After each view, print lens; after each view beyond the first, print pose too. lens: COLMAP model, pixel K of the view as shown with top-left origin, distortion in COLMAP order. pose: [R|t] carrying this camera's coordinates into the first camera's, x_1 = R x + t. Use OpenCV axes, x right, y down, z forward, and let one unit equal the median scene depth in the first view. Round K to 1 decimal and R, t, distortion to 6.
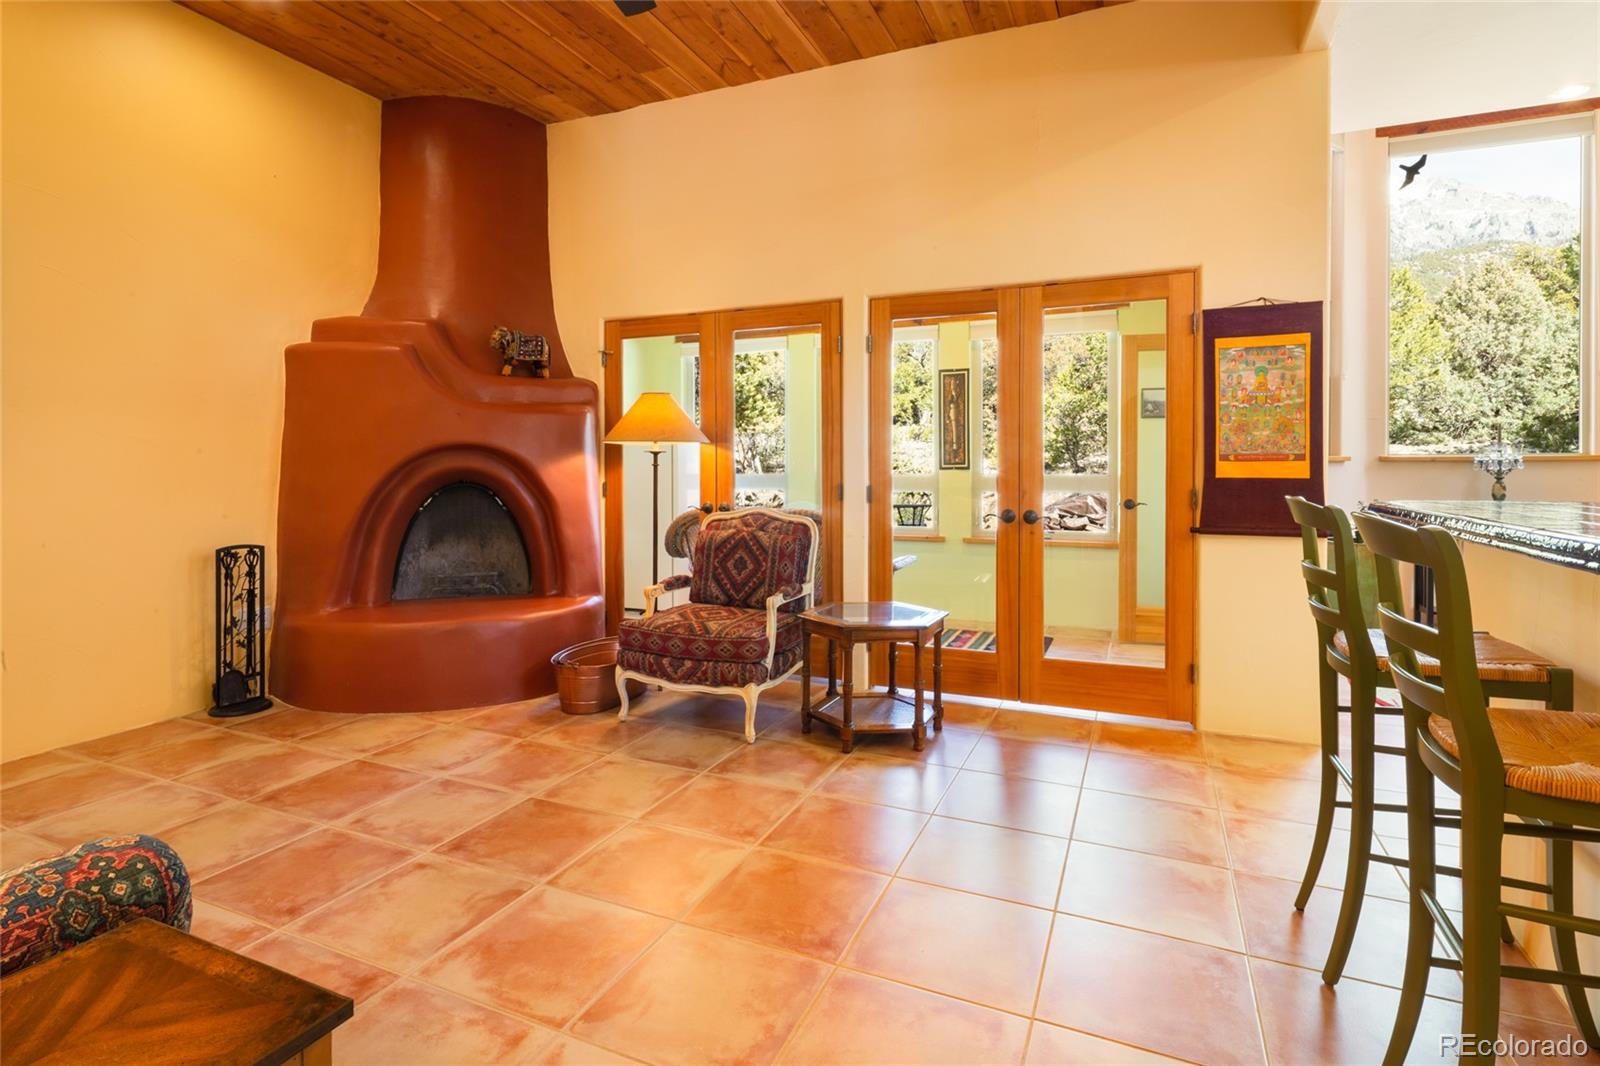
lens RADIAL K [[797.4, 0, 799.2], [0, 797.4, 465.3], [0, 0, 1]] dist [0.001573, 0.000413]
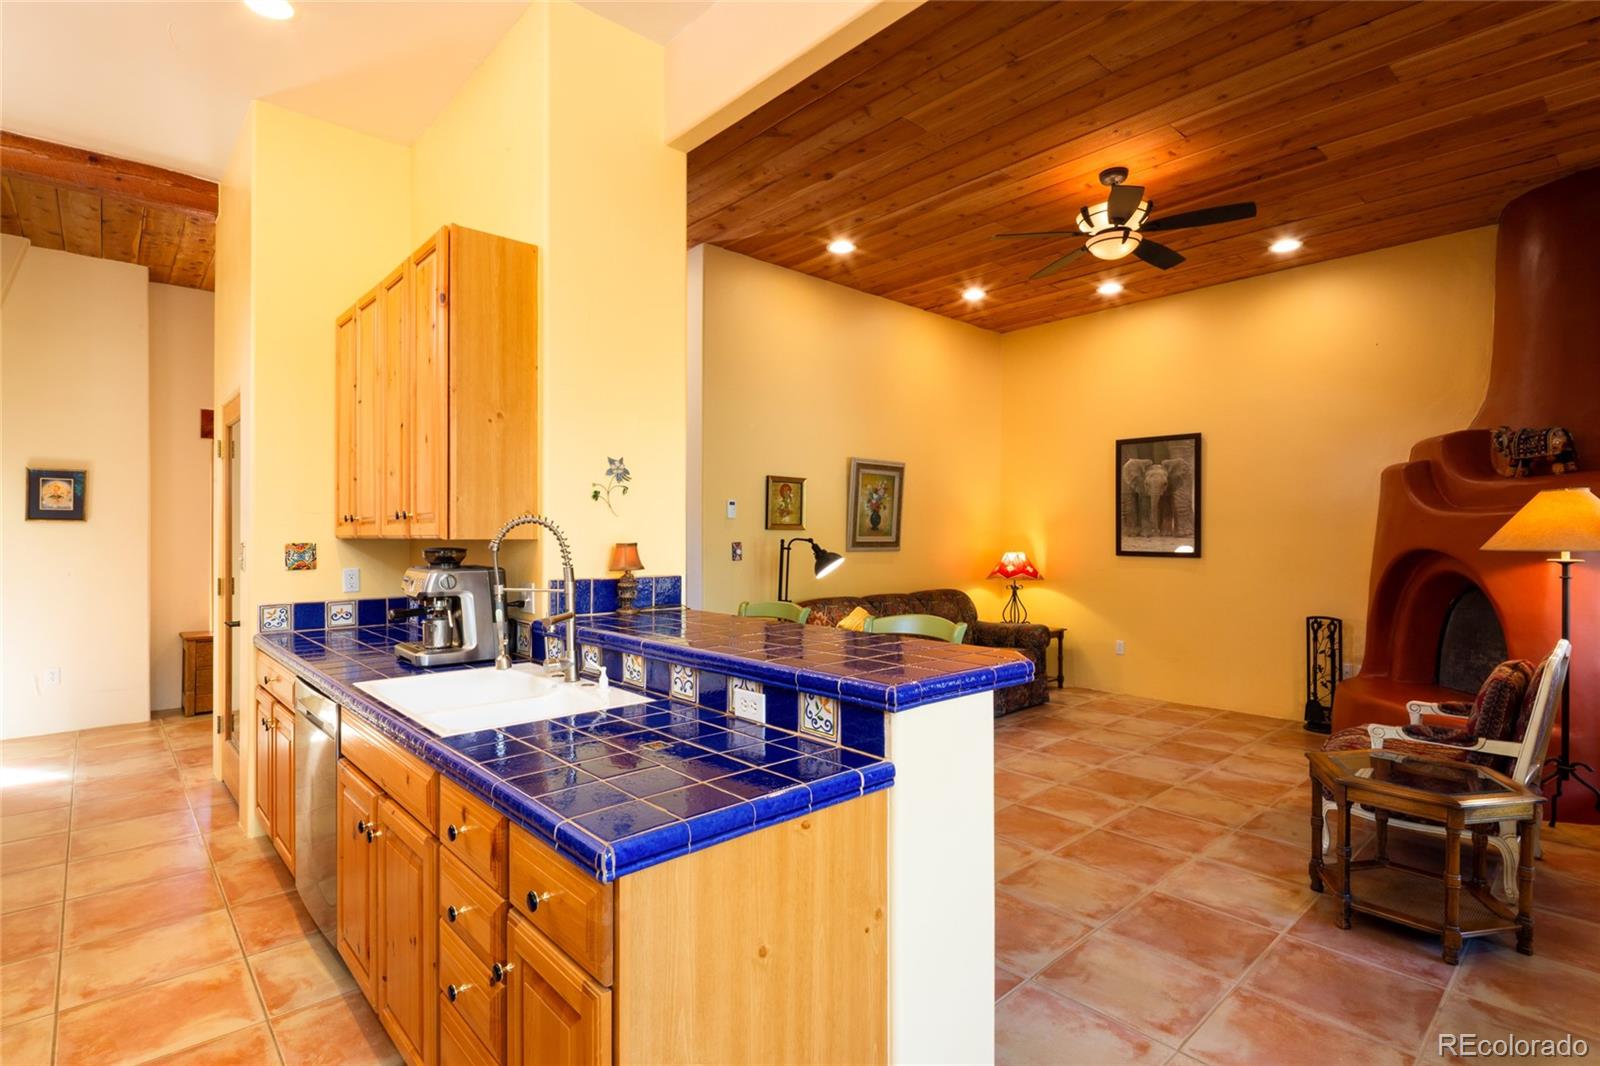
lens RADIAL K [[783.7, 0, 795.5], [0, 783.7, 529.4], [0, 0, 1]] dist [0.001745, 0.000382]
pose [[-0.406588, -0.003523, -0.913605, 1.210798], [-0.003687, 0.999991, -0.002215, -0.063318], [0.913604, 0.002468, -0.406598, 0.853589]]
